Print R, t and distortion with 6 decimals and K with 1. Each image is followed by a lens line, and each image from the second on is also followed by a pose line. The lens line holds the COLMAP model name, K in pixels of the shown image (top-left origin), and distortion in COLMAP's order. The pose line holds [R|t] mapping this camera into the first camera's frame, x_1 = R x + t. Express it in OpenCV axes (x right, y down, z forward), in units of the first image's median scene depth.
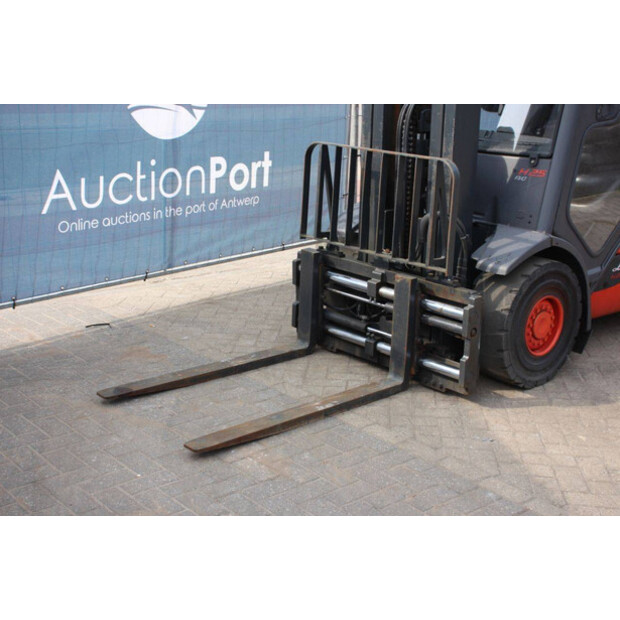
lens RADIAL K [[915.3, 0, 308.5], [0, 915.3, 311.4], [0, 0, 1]] dist [0.042254, 0.000000]
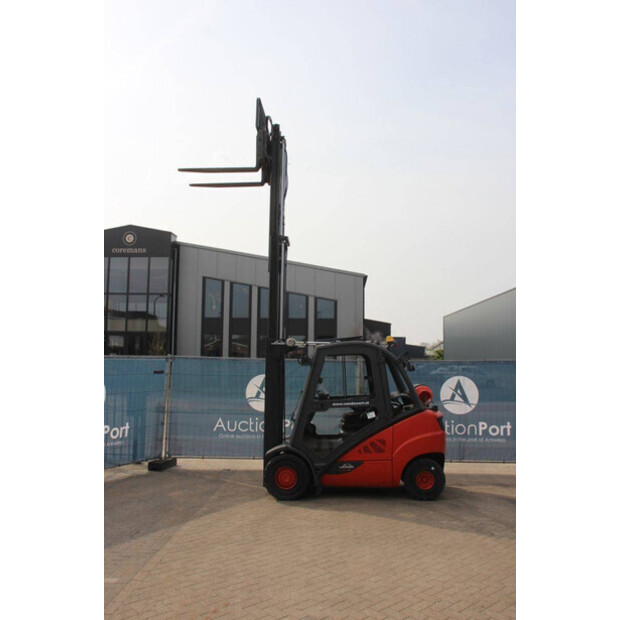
lens RADIAL K [[573.3, 0, 313.3], [0, 573.3, 309.4], [0, 0, 1]] dist [-0.076839, 0.000000]
pose [[0.734940, -0.071605, -0.674341, 1.528446], [-0.193056, 0.931168, -0.309281, 0.057272], [0.650071, 0.357489, 0.670529, -0.320947]]
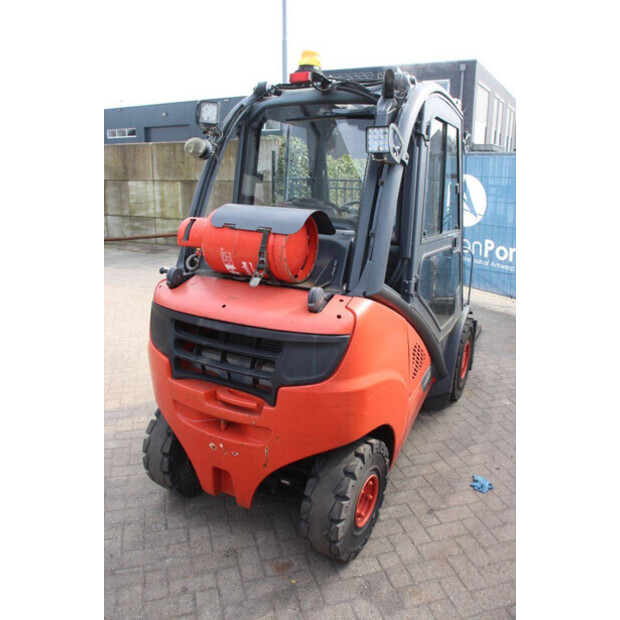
lens RADIAL K [[511.7, 0, 310.1], [0, 511.7, 304.9], [0, 0, 1]] dist [-0.156274, 0.121151]
pose [[-0.932858, 0.067781, -0.353810, 0.624401], [-0.133307, 0.847470, 0.513833, -0.545641], [0.334671, 0.526499, -0.781533, 1.726346]]
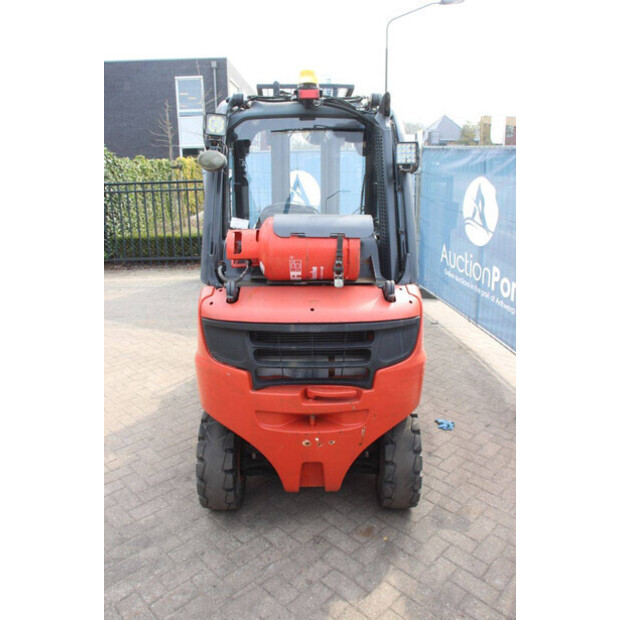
lens RADIAL K [[511.7, 0, 313.0], [0, 511.7, 305.2], [0, 0, 1]] dist [-0.156274, 0.121151]
pose [[-0.642924, 0.199782, -0.739416, 0.901810], [-0.229134, 0.871004, 0.434568, -0.517300], [0.730853, 0.448820, -0.514213, 1.594555]]
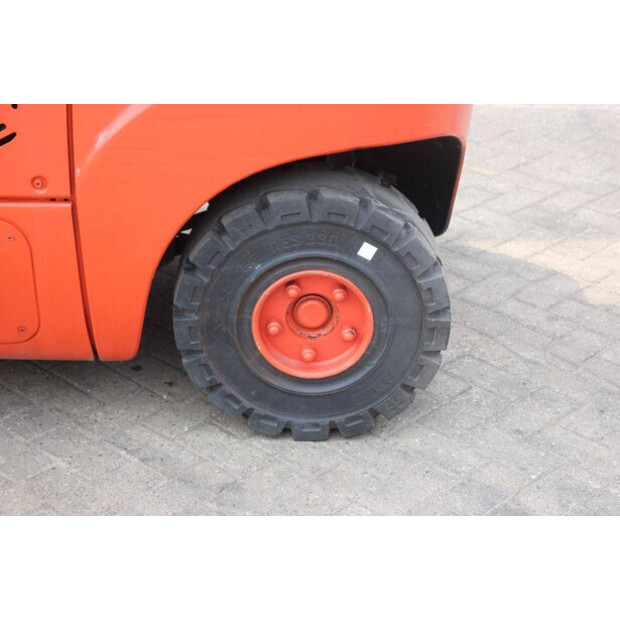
lens RADIAL K [[1403.7, 0, 309.5], [0, 1403.7, 310.5], [0, 0, 1]] dist [0.411488, 0.000000]
pose [[0.783809, 0.290712, -0.548753, 0.913240], [-0.188680, 0.953367, 0.235564, -0.215703], [0.591644, -0.081099, 0.802110, 0.750684]]
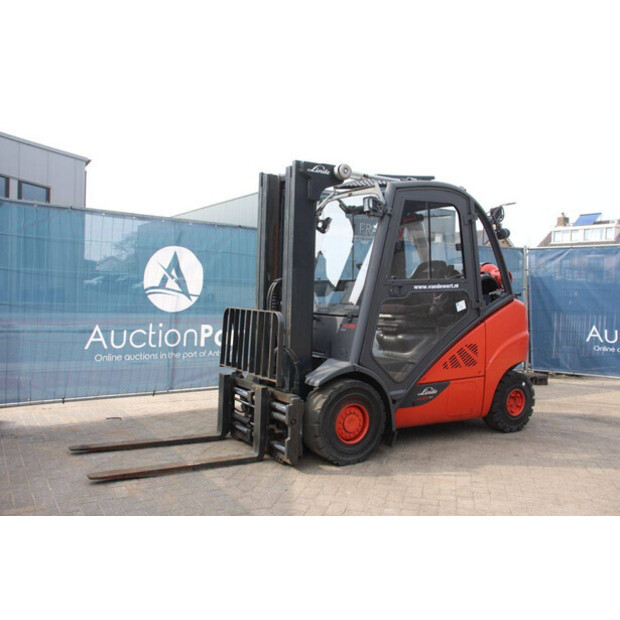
lens RADIAL K [[573.3, 0, 307.5], [0, 573.3, 315.7], [0, 0, 1]] dist [-0.076839, 0.000000]
pose [[0.987442, 0.017372, -0.157026, 0.322060], [-0.055290, 0.969079, -0.240475, 0.073225], [0.147993, 0.246137, 0.957870, 0.029465]]
